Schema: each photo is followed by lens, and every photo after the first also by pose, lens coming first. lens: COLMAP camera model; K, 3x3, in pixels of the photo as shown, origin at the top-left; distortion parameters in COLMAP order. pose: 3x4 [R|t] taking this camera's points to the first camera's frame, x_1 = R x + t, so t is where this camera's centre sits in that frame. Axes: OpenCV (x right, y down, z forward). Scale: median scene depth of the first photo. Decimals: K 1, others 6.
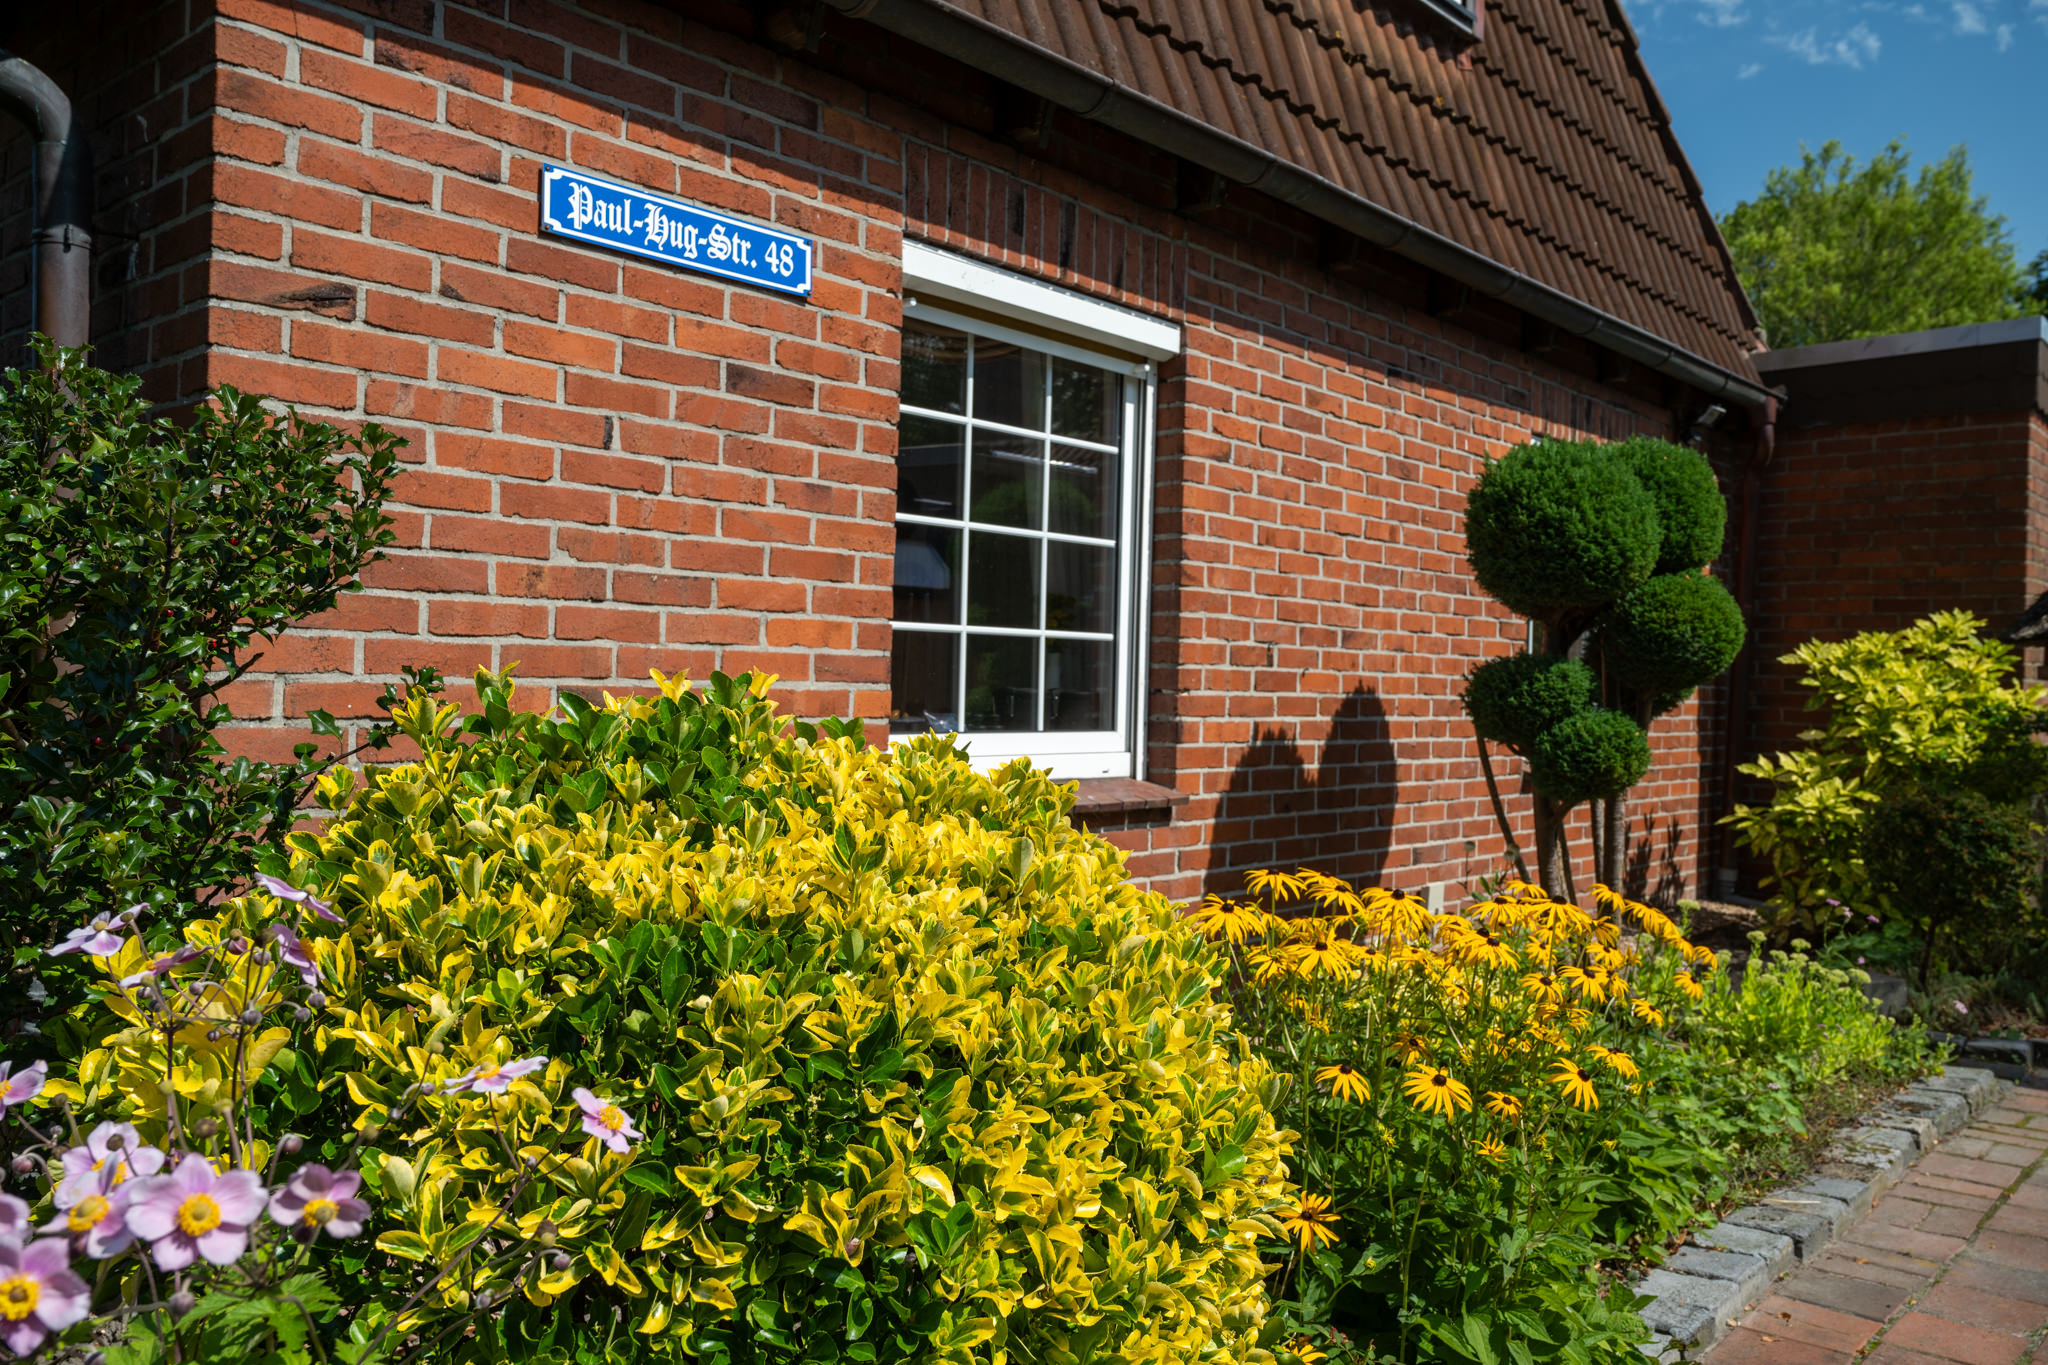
lens RADIAL K [[1645.8, 0, 1024.0], [0, 1645.8, 682.5], [0, 0, 1]] dist [-0.013229, 0.009295]
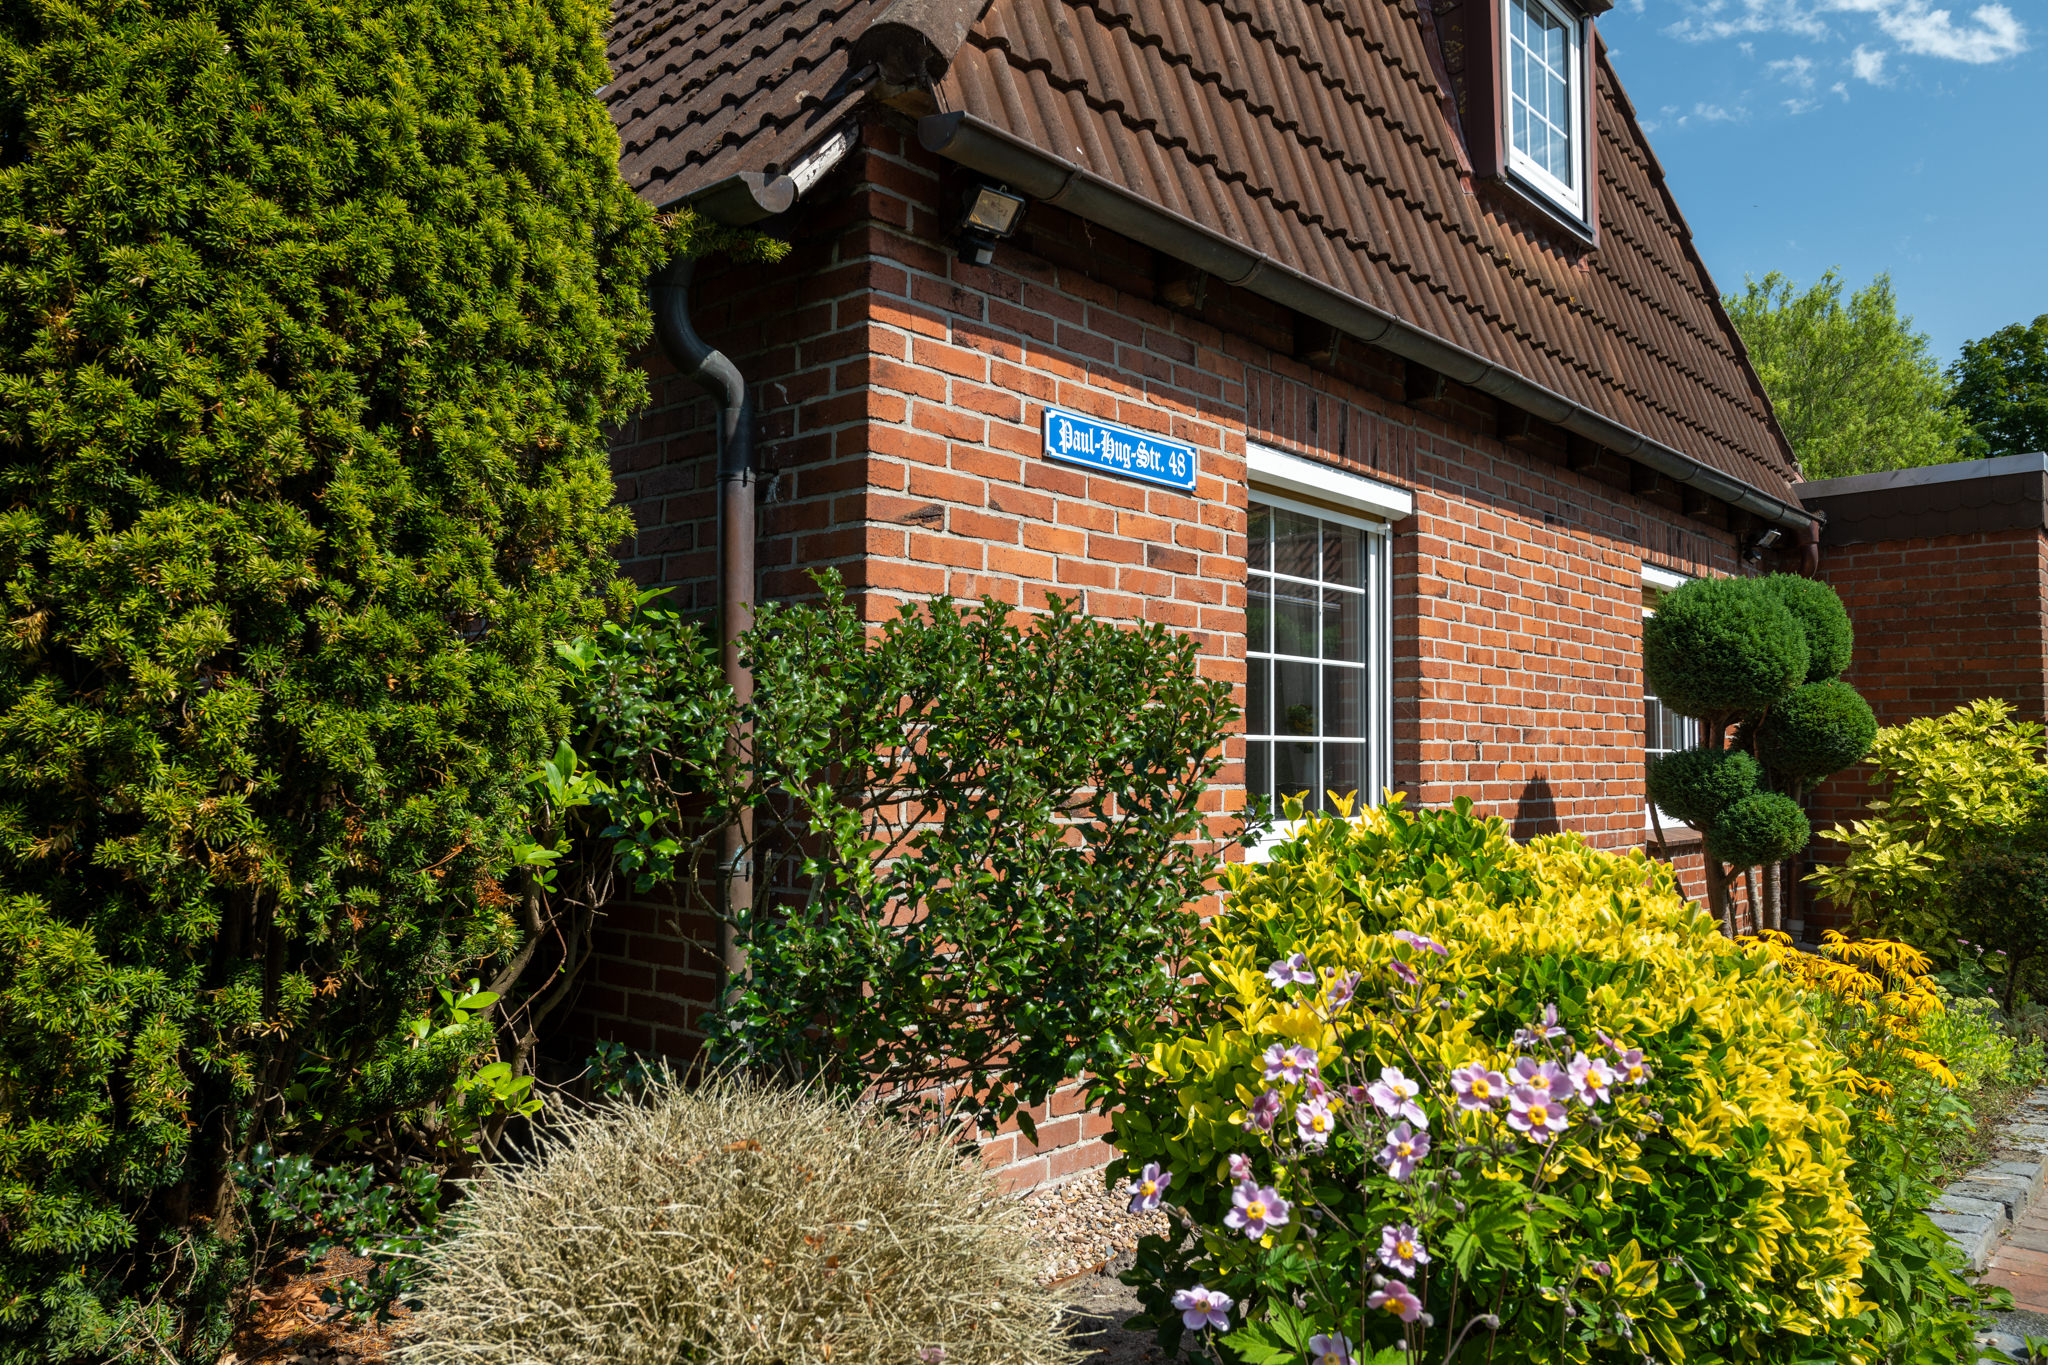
lens RADIAL K [[1493.8, 0, 1030.3], [0, 1493.8, 668.1], [0, 0, 1]] dist [-0.008456, 0.003259]
pose [[0.999819, -0.018190, -0.005534, -0.197680], [0.017804, 0.997848, -0.063114, -0.015508], [0.006670, 0.063004, 0.997991, -0.140805]]
